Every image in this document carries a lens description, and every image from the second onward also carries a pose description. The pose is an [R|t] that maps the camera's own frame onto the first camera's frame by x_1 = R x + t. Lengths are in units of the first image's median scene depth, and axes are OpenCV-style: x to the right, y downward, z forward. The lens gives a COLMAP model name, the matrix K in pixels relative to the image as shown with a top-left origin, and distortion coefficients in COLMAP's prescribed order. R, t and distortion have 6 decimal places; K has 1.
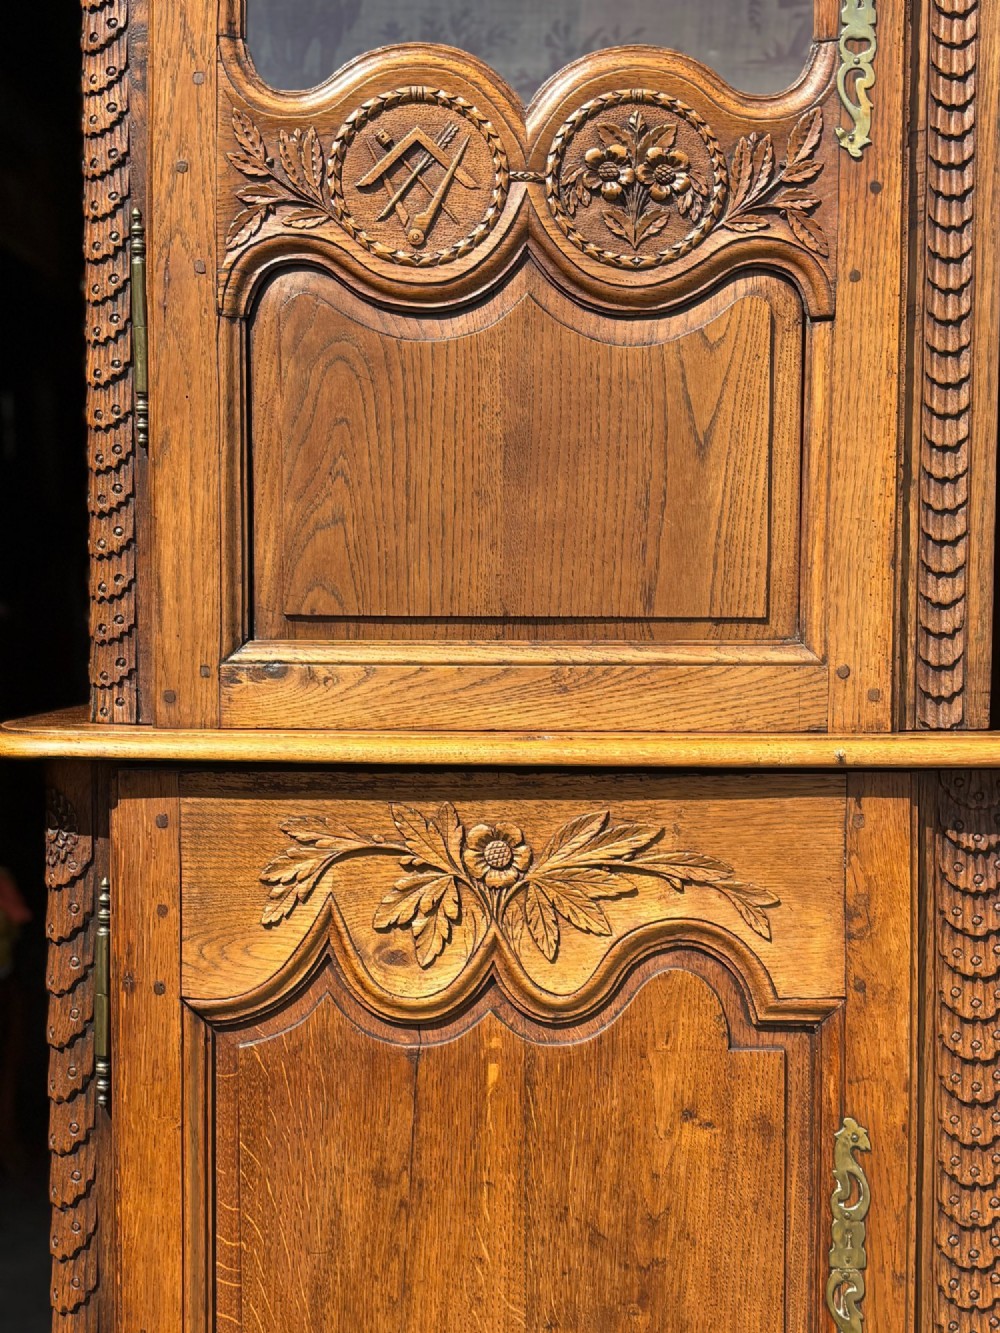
lens RADIAL K [[1662.0, 0, 505.6], [0, 1662.0, 685.2], [0, 0, 1]] dist [0.212179, -0.867112]
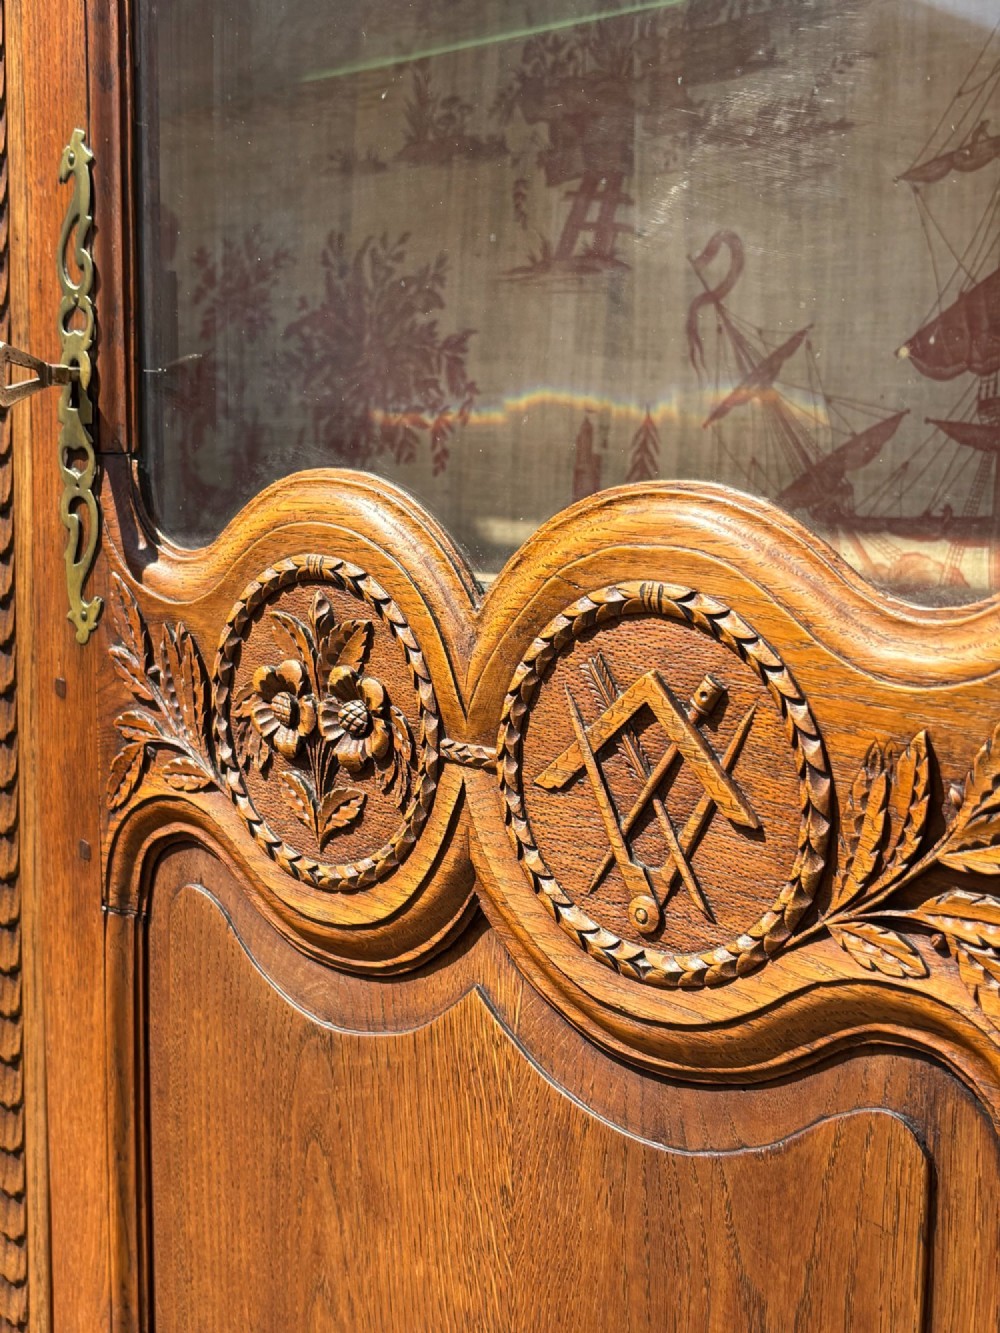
lens RADIAL K [[1662.0, 0, 505.6], [0, 1662.0, 685.2], [0, 0, 1]] dist [0.212179, -0.867112]
pose [[0.728909, 0.106334, -0.676302, 0.859133], [-0.041918, 0.992943, 0.110941, -0.379023], [0.683326, -0.052517, 0.728222, 0.668631]]
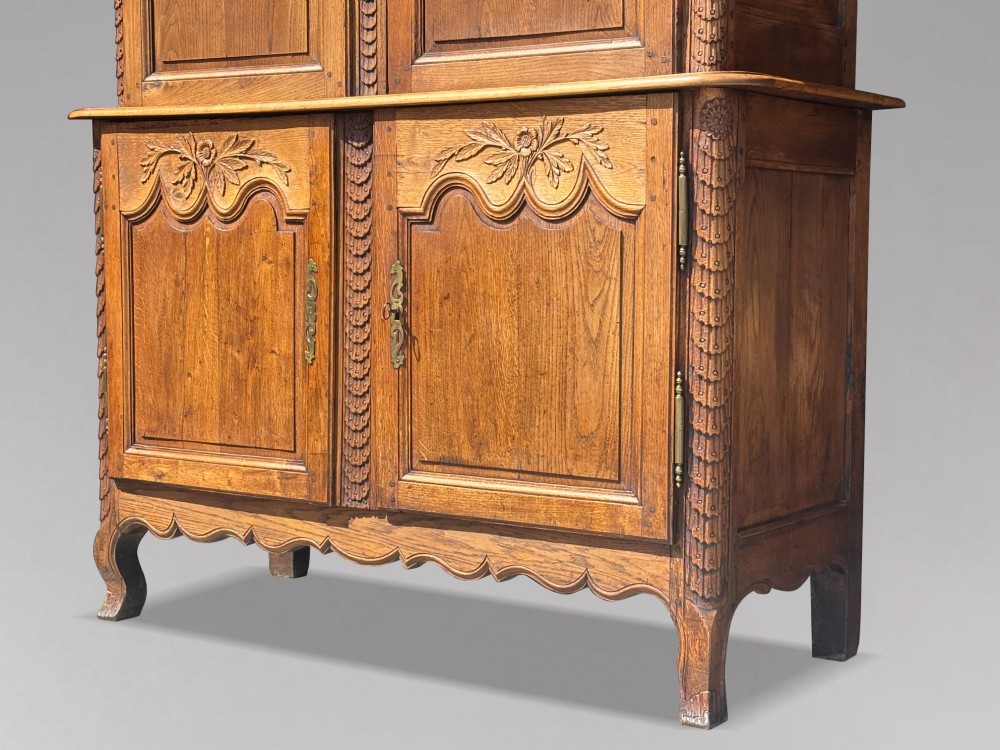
lens RADIAL K [[1738.3, 0, 498.8], [0, 1738.3, 395.5], [0, 0, 1]] dist [0.286410, -1.683770]
pose [[0.821370, 0.055837, -0.567656, 1.835362], [-0.025116, 0.997772, 0.061804, 0.286022], [0.569842, -0.036507, 0.820943, -0.904501]]
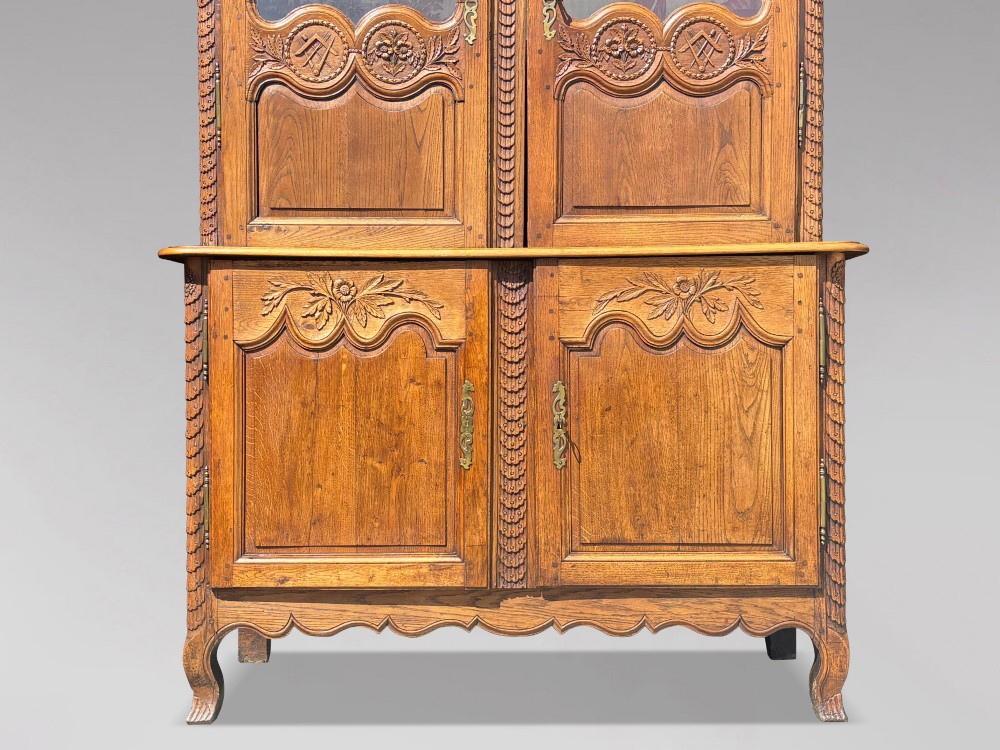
lens RADIAL K [[1253.0, 0, 500.0], [0, 1253.0, 375.0], [0, 0, 1]] dist [0.254451, -1.217928]
pose [[0.999987, -0.002048, -0.004739, 0.265970], [0.001993, 0.999930, -0.011669, 0.268079], [0.004763, 0.011660, 0.999921, -1.127846]]
